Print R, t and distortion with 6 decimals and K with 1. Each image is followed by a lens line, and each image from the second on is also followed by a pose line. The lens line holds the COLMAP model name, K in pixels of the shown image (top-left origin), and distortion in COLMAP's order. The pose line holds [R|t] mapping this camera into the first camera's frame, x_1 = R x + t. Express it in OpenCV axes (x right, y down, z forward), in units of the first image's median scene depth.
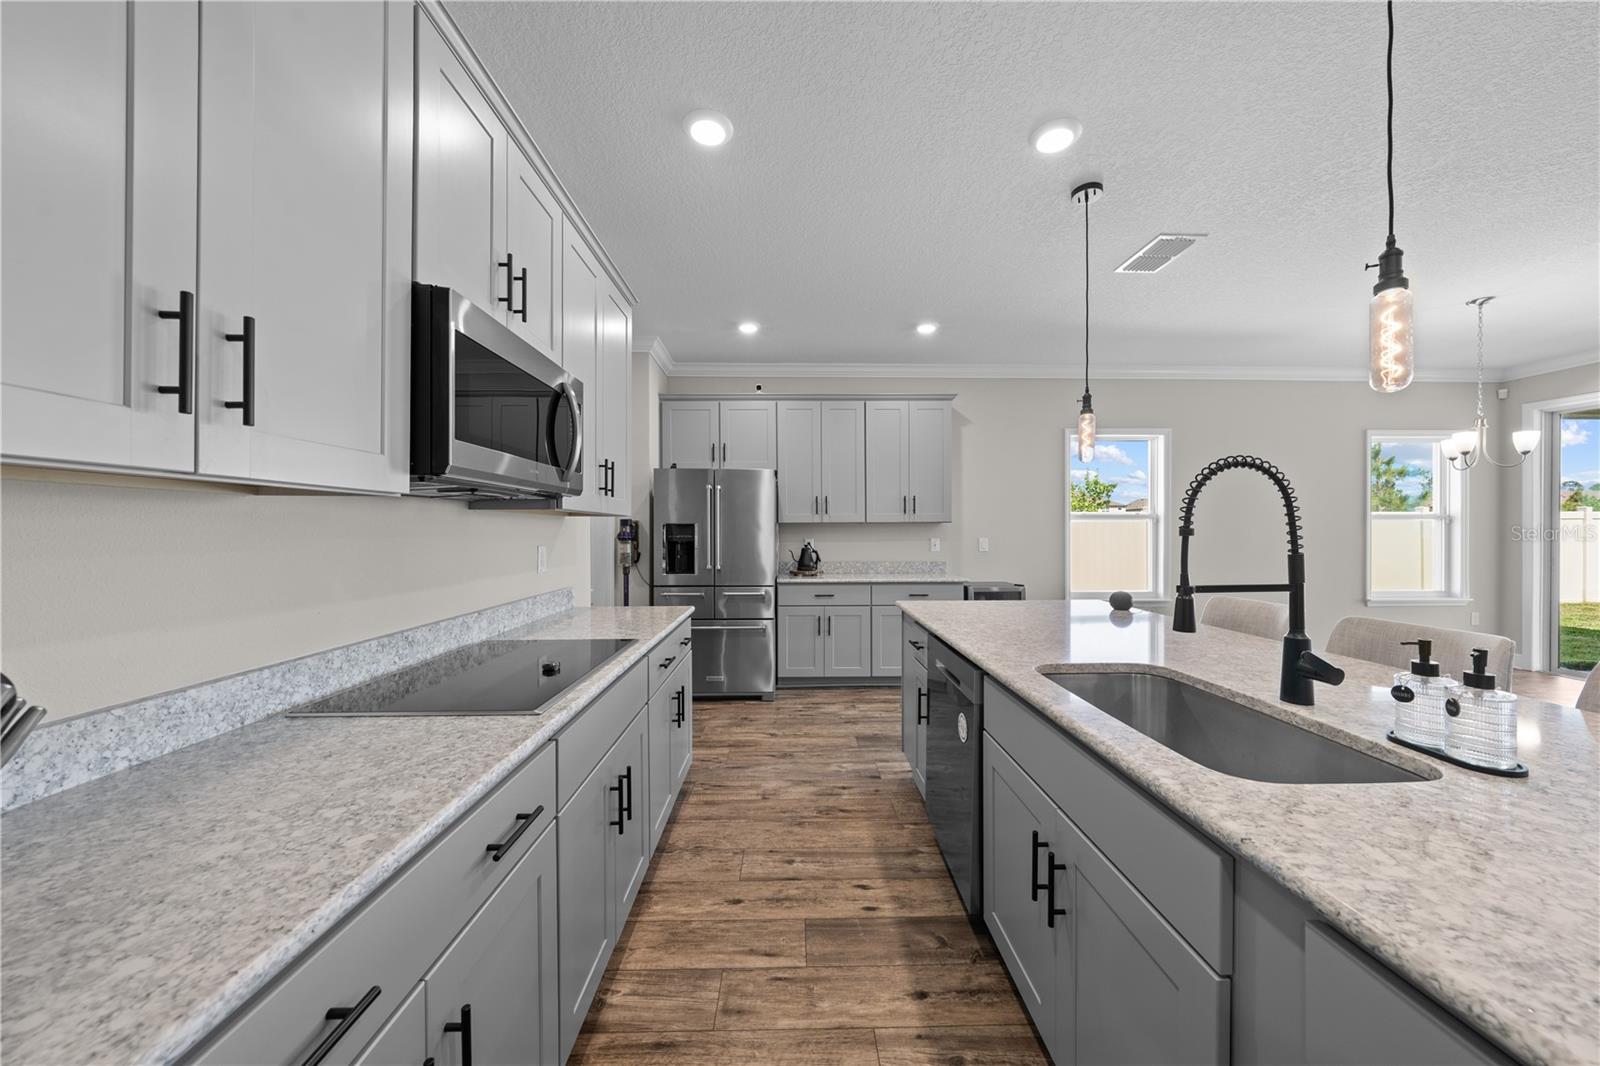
lens RADIAL K [[540.6, 0, 804.1], [0, 540.6, 527.8], [0, 0, 1]] dist [-0.003773, 0.000408]
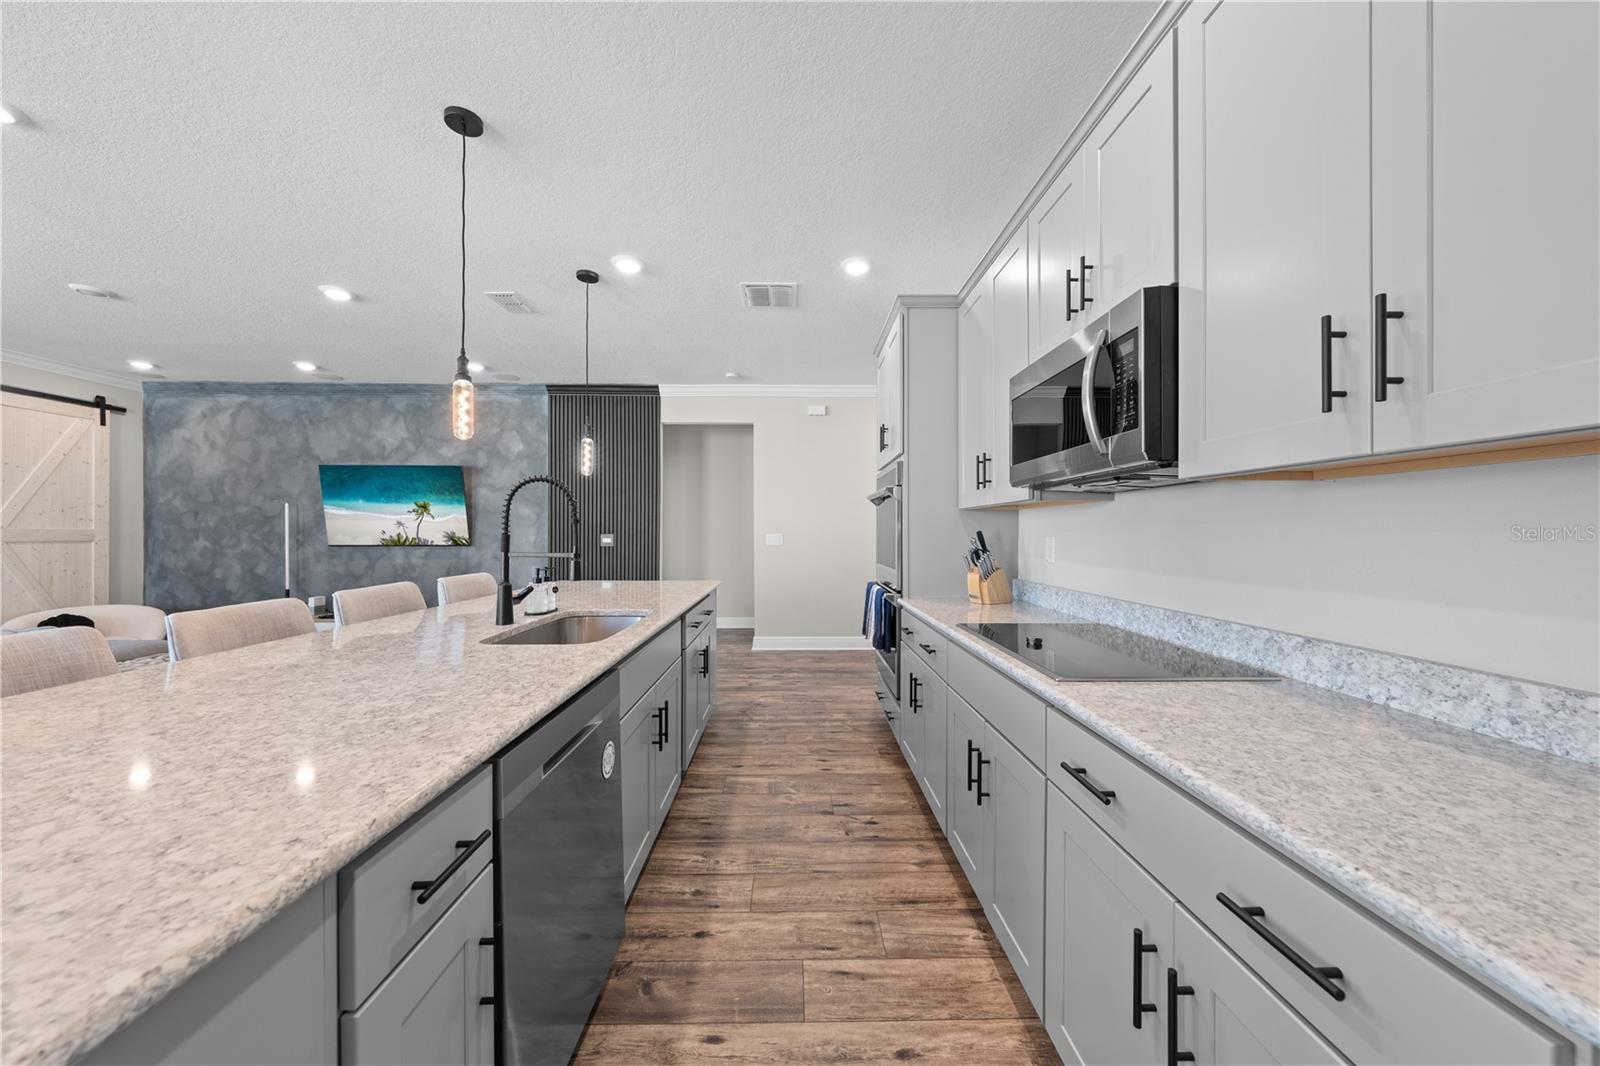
lens RADIAL K [[540.6, 0, 801.0], [0, 540.6, 533.4], [0, 0, 1]] dist [-0.003773, 0.000408]
pose [[-0.999979, 0.000293, 0.006487, 0.000786], [0.000275, 0.999996, -0.002798, 0.025288], [-0.006488, -0.002796, -0.999975, 1.327230]]
